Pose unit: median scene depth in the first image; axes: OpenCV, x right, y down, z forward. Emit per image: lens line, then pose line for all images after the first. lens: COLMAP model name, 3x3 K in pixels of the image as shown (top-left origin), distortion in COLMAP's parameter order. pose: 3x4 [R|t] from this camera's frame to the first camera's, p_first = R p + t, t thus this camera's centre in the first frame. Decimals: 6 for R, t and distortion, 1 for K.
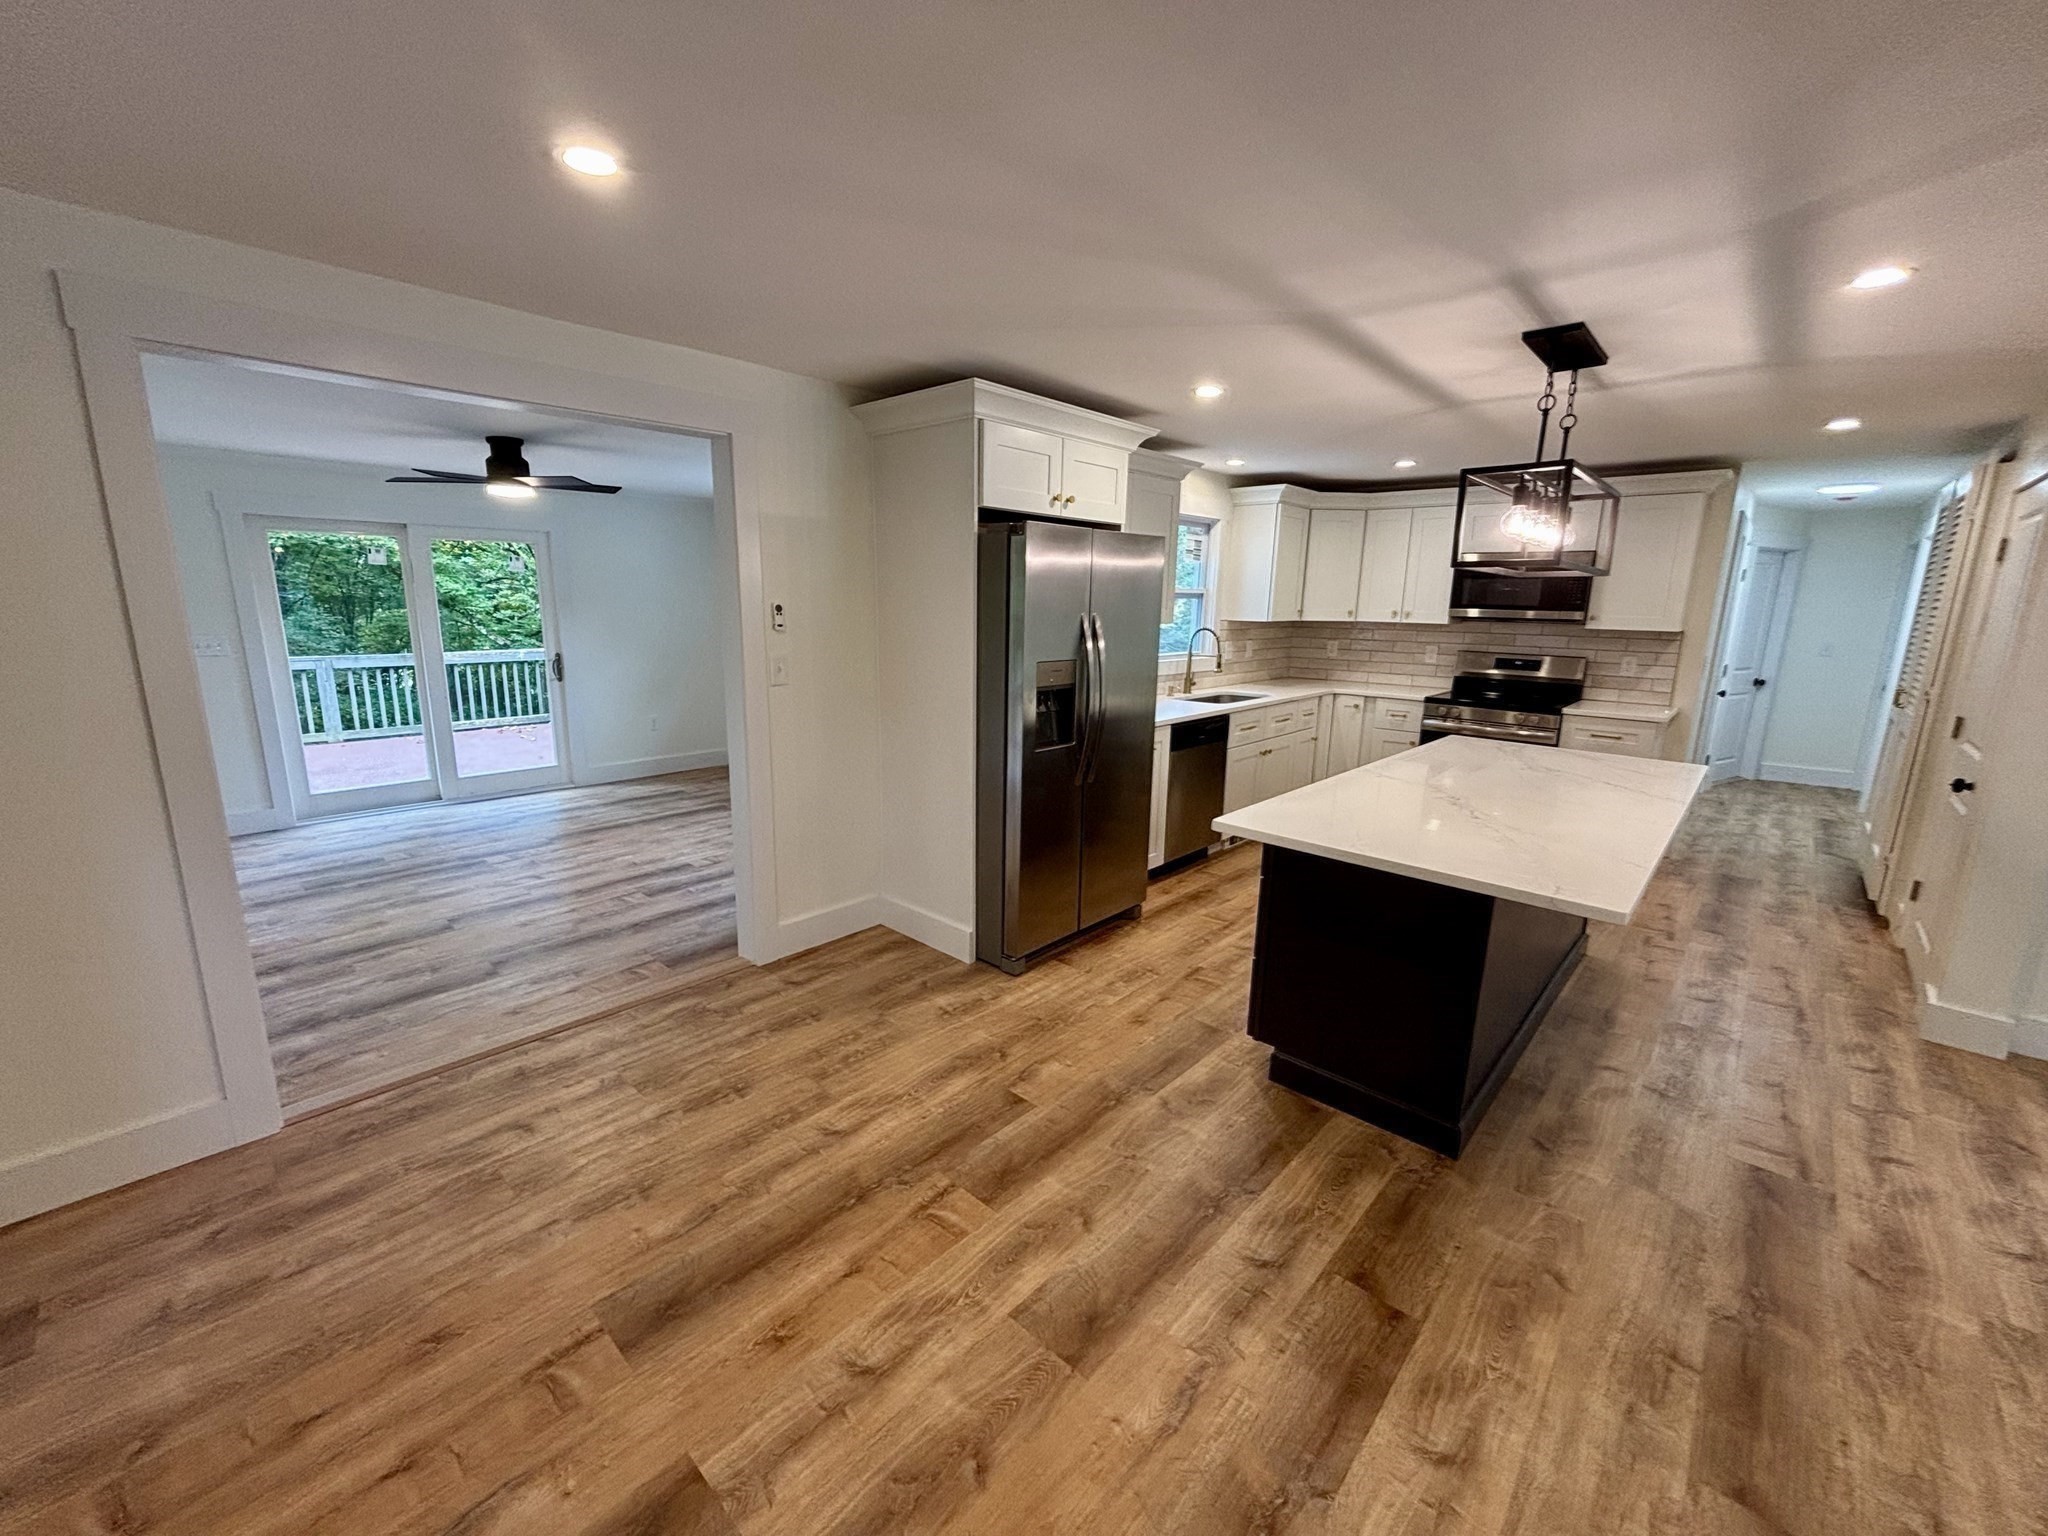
lens RADIAL K [[824.7, 0, 1011.7], [0, 824.7, 771.6], [0, 0, 1]] dist [0.000932, -0.000546]
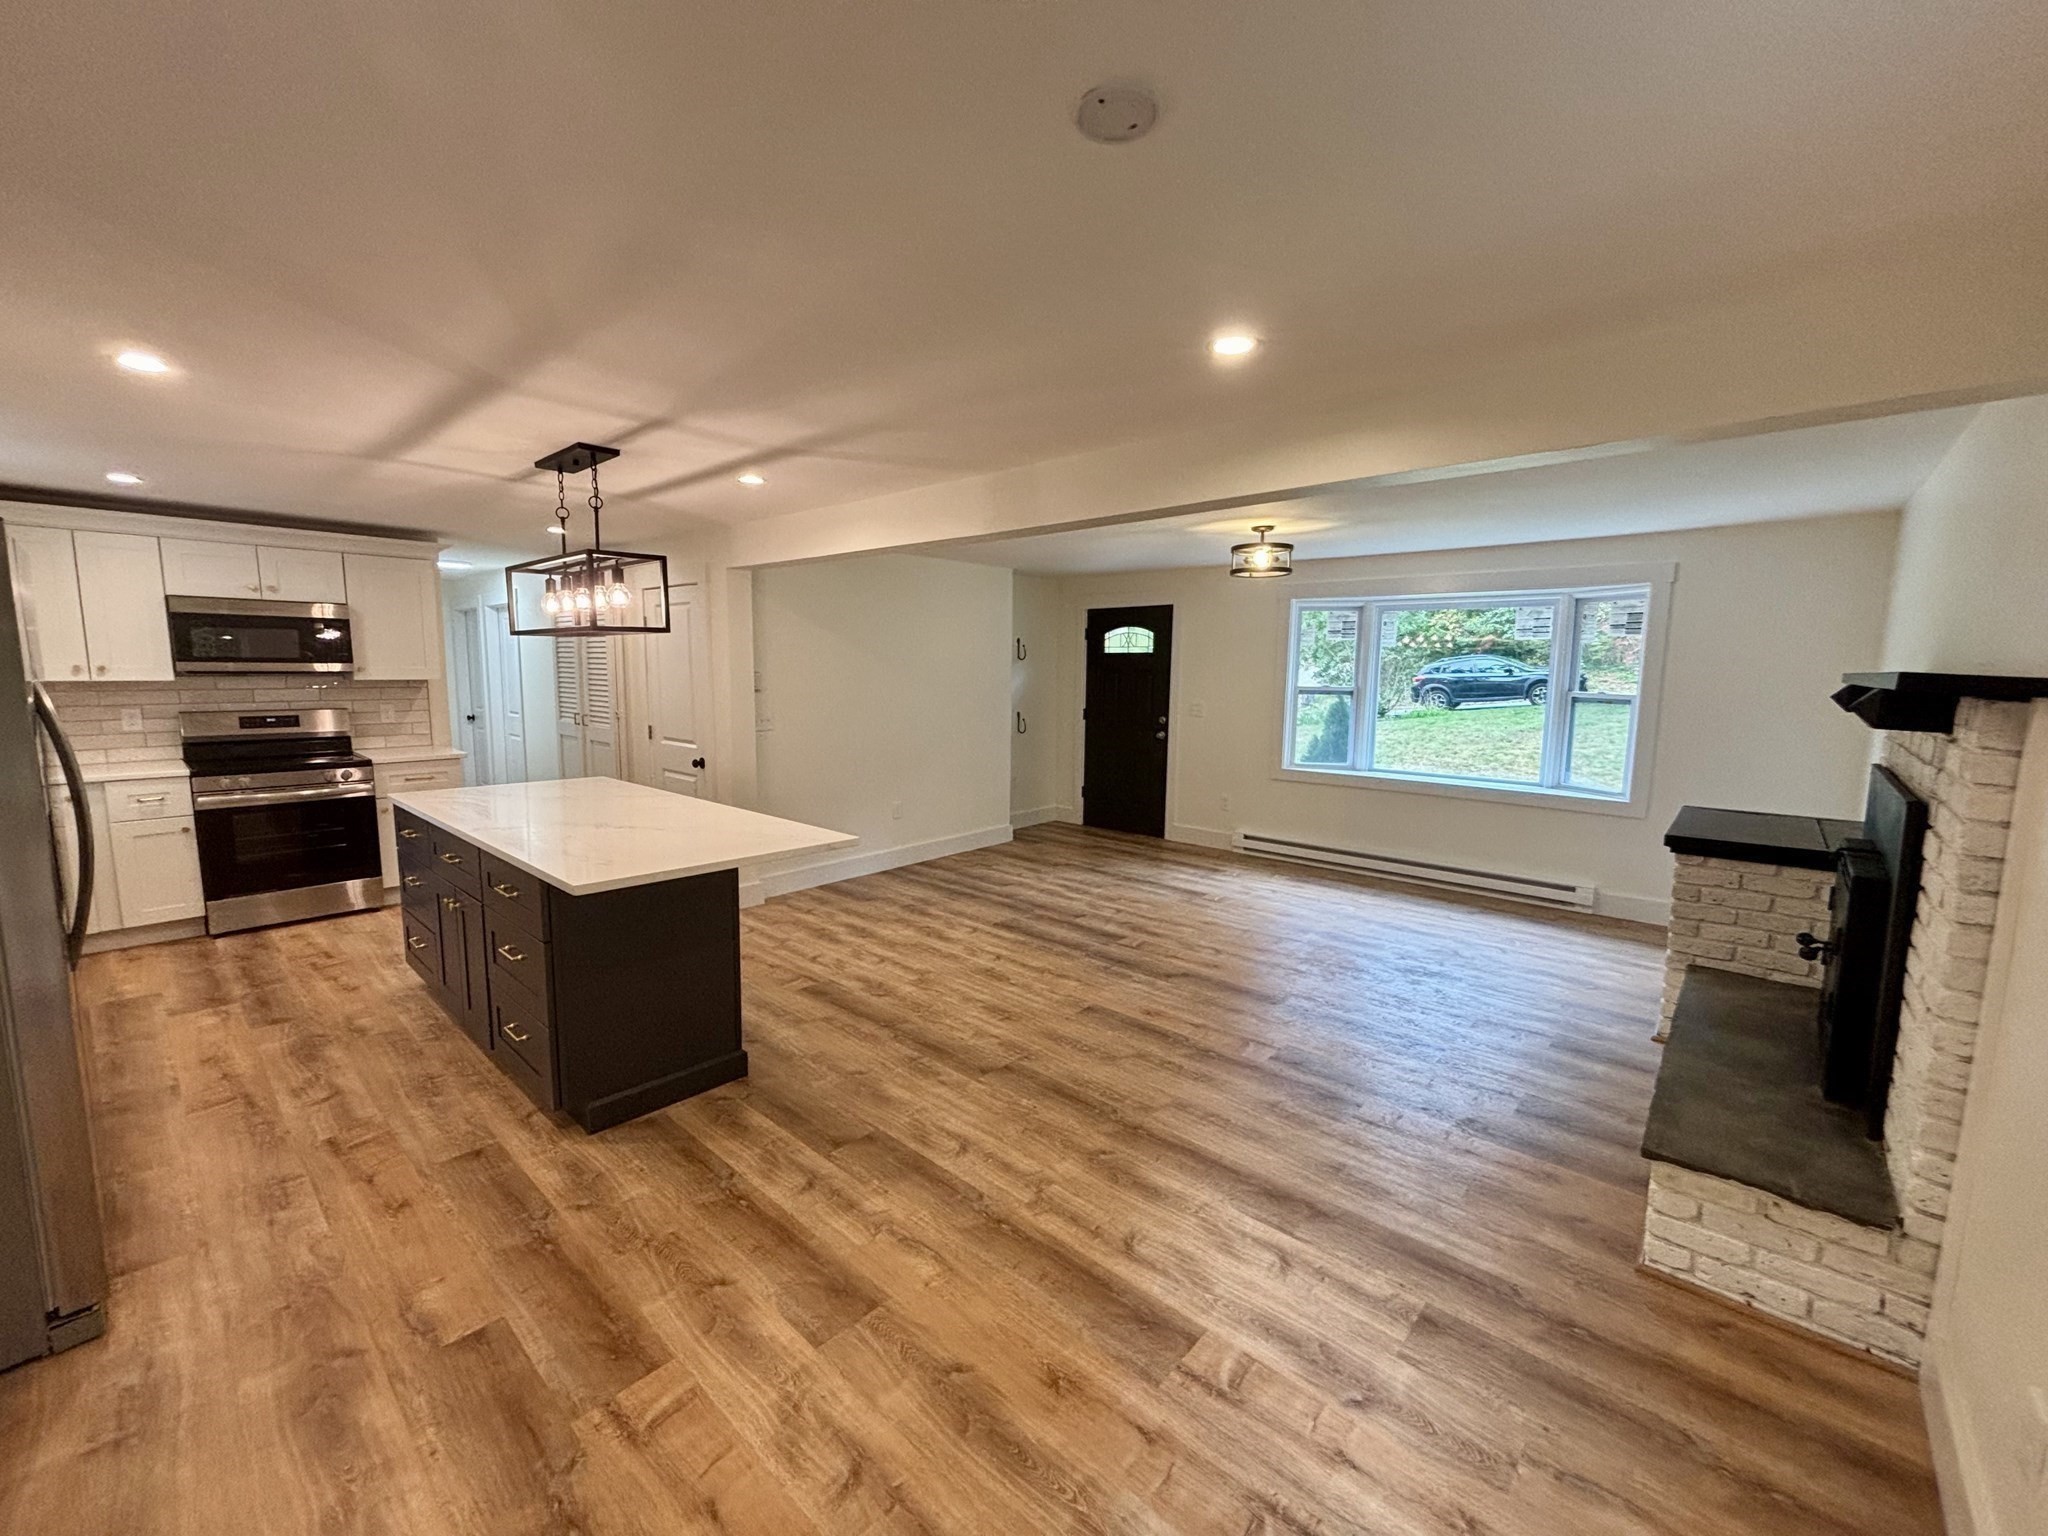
lens RADIAL K [[824.7, 0, 1009.7], [0, 824.7, 776.6], [0, 0, 1]] dist [0.000932, -0.000546]
pose [[-0.007557, -0.150597, 0.988566, -0.373790], [0.196868, 0.969023, 0.149125, -0.058301], [-0.980401, 0.195744, 0.022325, 0.243147]]
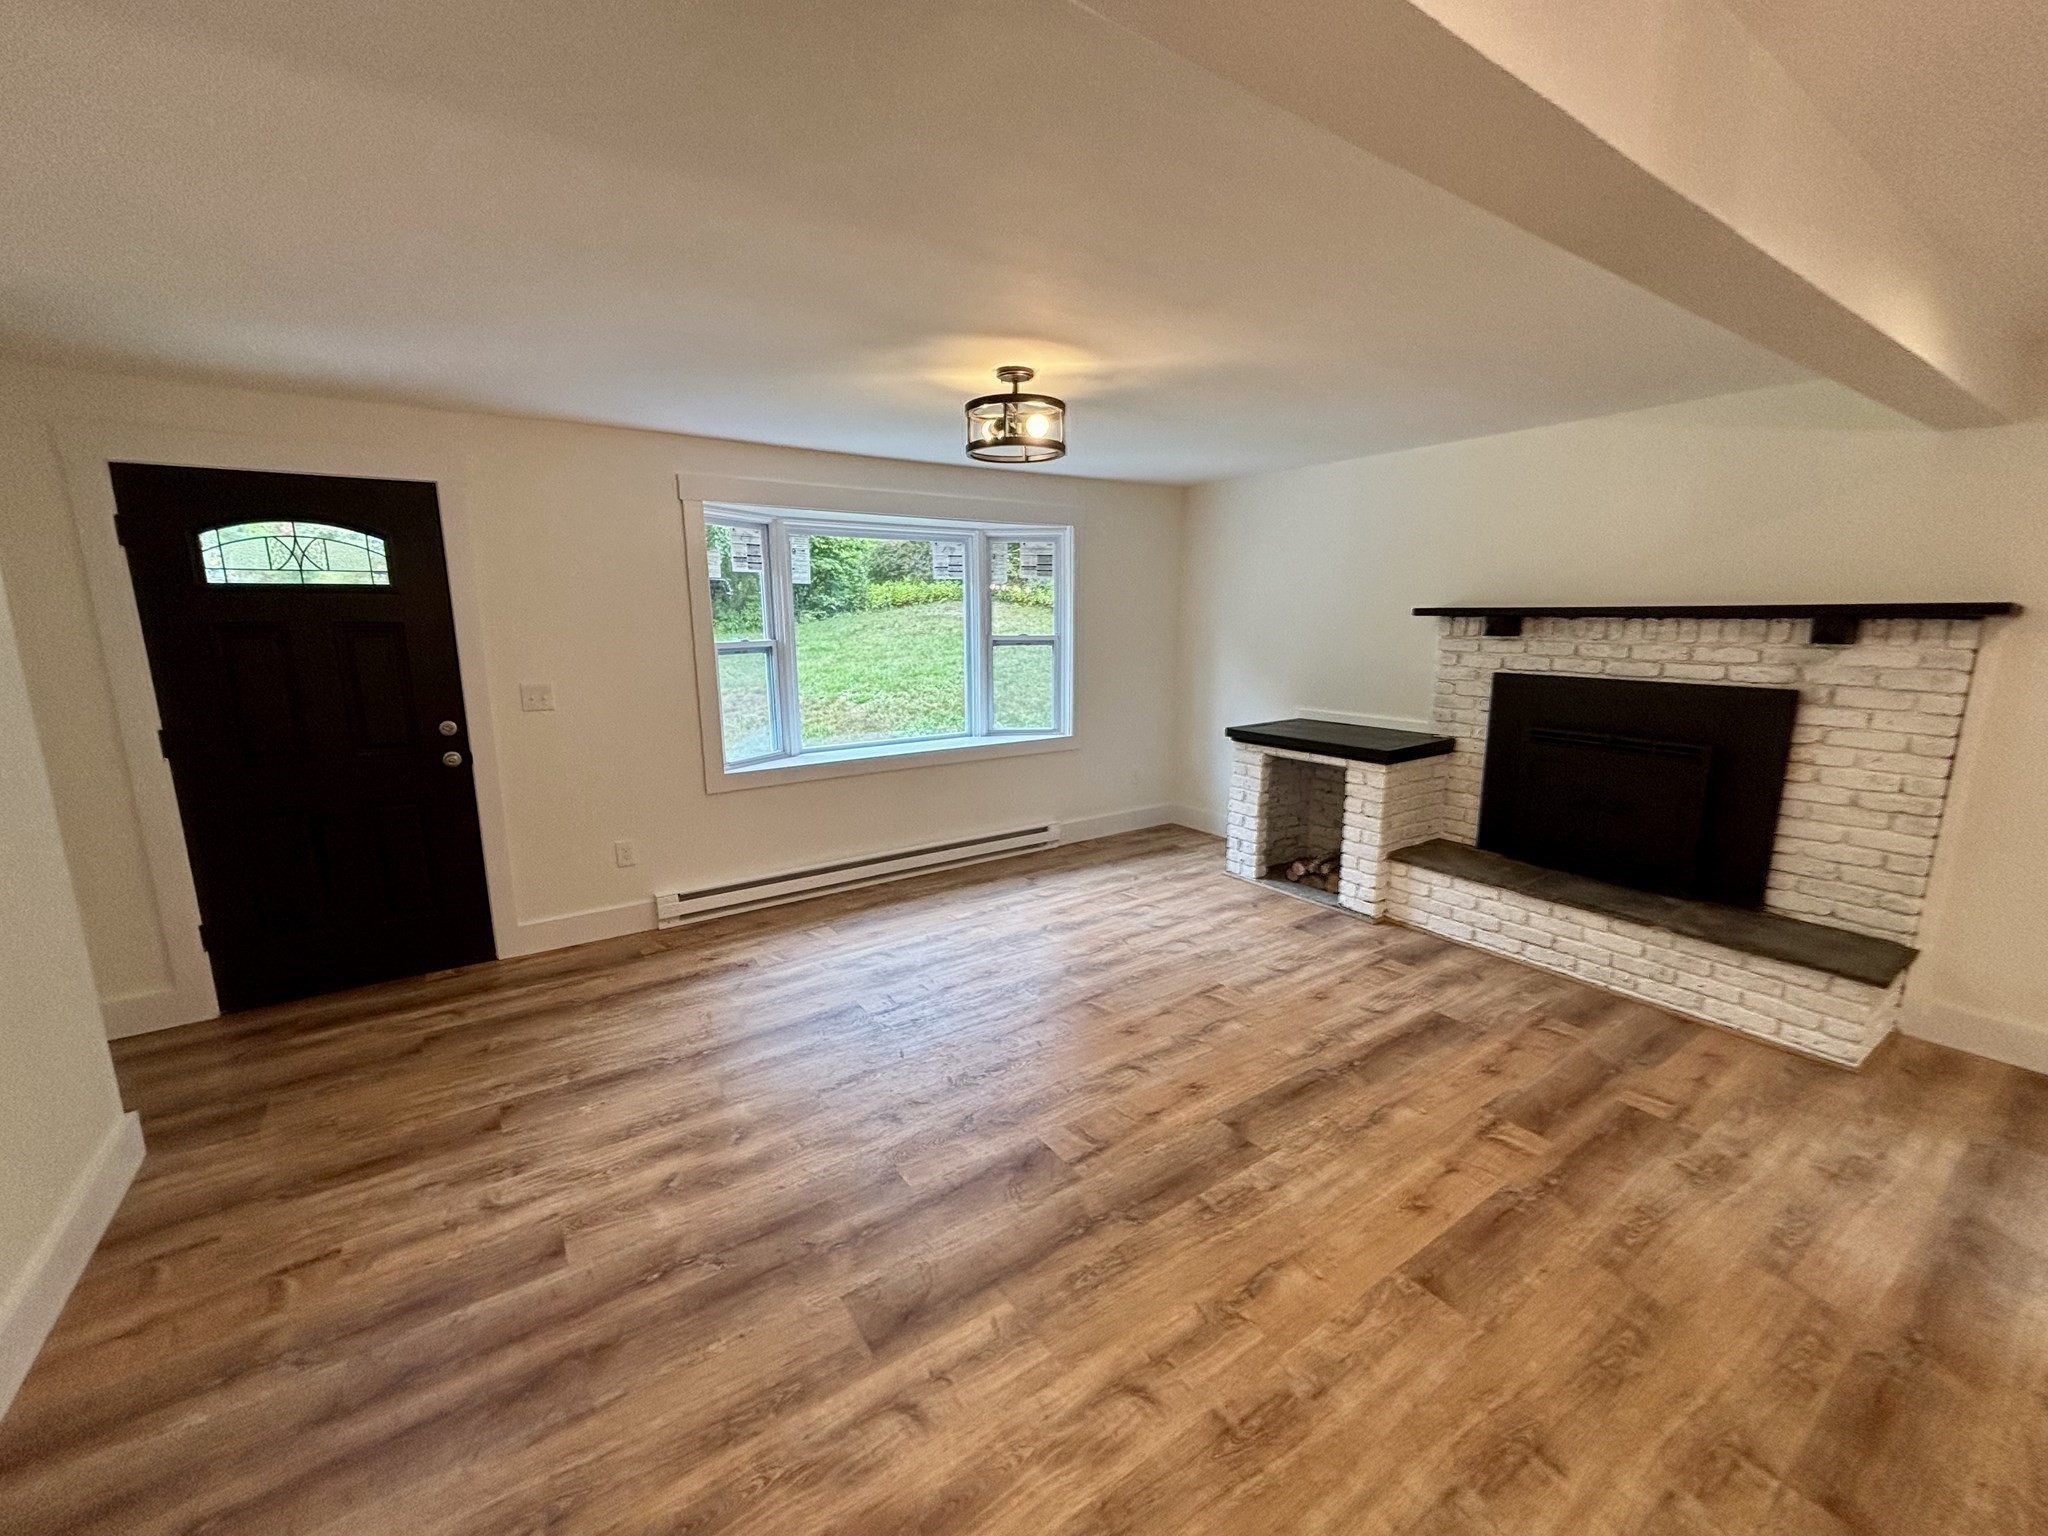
lens RADIAL K [[824.7, 0, 1015.4], [0, 824.7, 775.2], [0, 0, 1]] dist [0.000932, -0.000546]
pose [[-0.974498, -0.051826, 0.218330, 0.558846], [0.038488, 0.919941, 0.390162, -0.107973], [-0.221072, 0.388615, -0.894486, 0.560151]]
